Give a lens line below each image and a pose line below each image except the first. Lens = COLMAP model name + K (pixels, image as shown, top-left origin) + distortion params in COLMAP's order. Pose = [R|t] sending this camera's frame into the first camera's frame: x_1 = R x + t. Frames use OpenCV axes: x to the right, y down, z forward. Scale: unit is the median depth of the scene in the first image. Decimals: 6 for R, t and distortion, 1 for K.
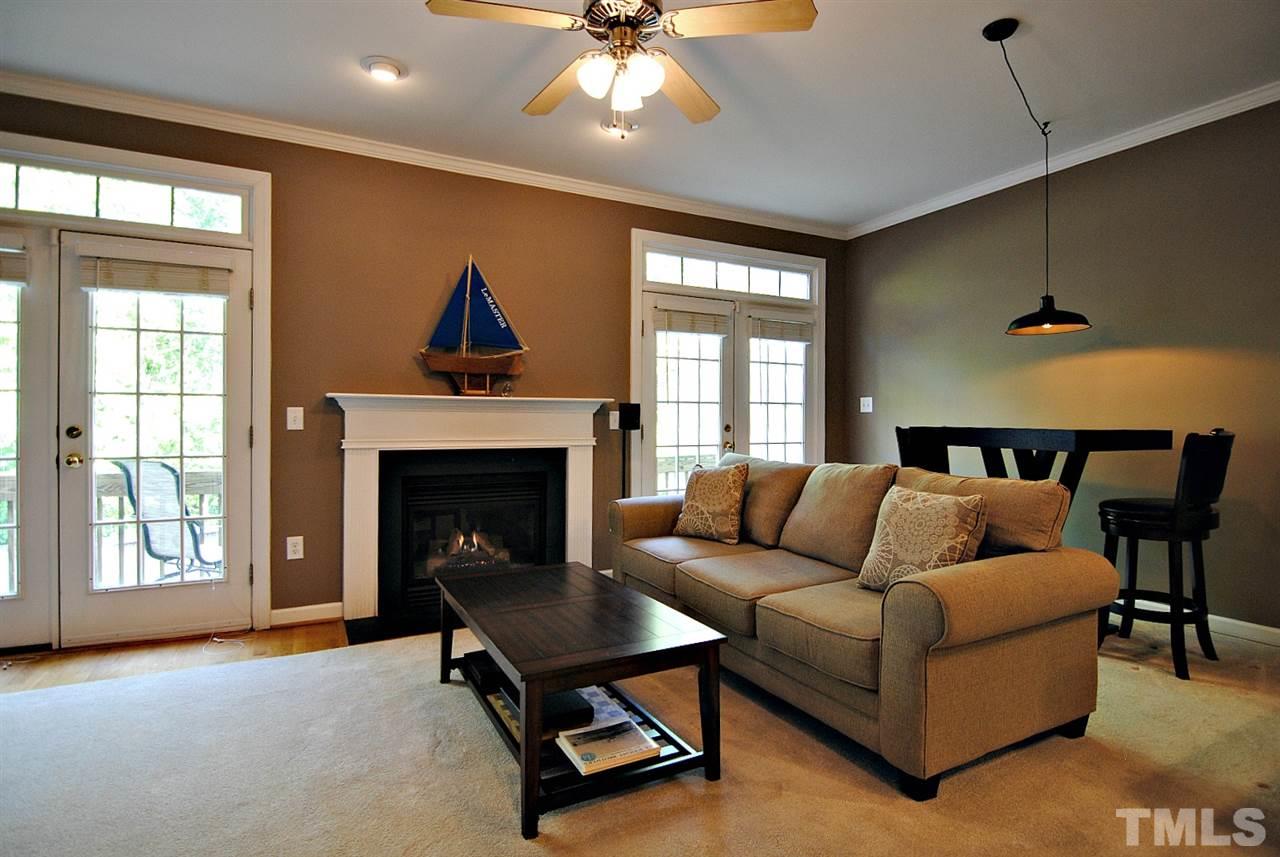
lens RADIAL K [[635.1, 0, 641.2], [0, 635.1, 424.1], [0, 0, 1]] dist [-0.003179, -0.011333]
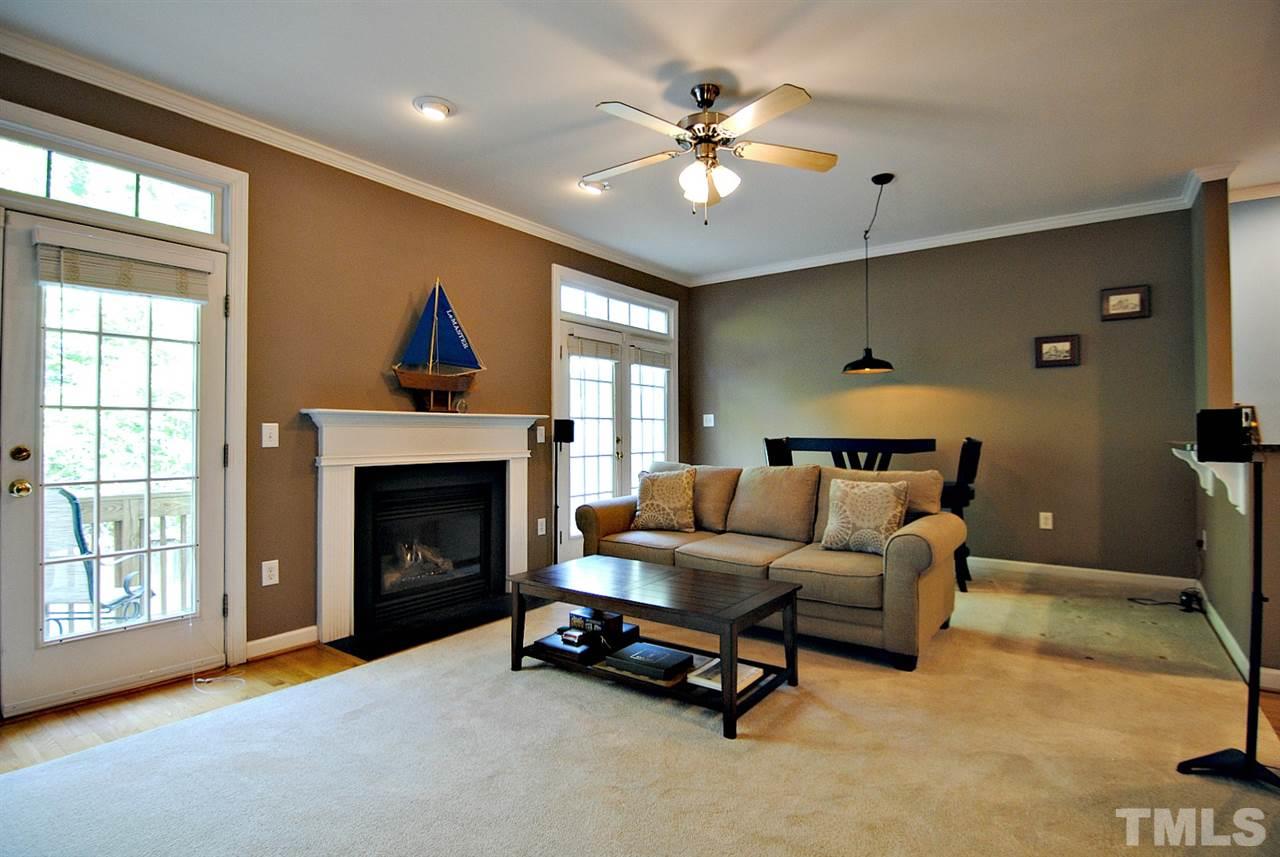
lens RADIAL K [[622.2, 0, 640.8], [0, 622.2, 424.6], [0, 0, 1]] dist [-0.002908, -0.010590]
pose [[0.900949, 0.000390, 0.433925, -0.452638], [0.007340, 0.999843, -0.016140, -0.005818], [-0.433863, 0.017726, 0.900804, -0.071531]]
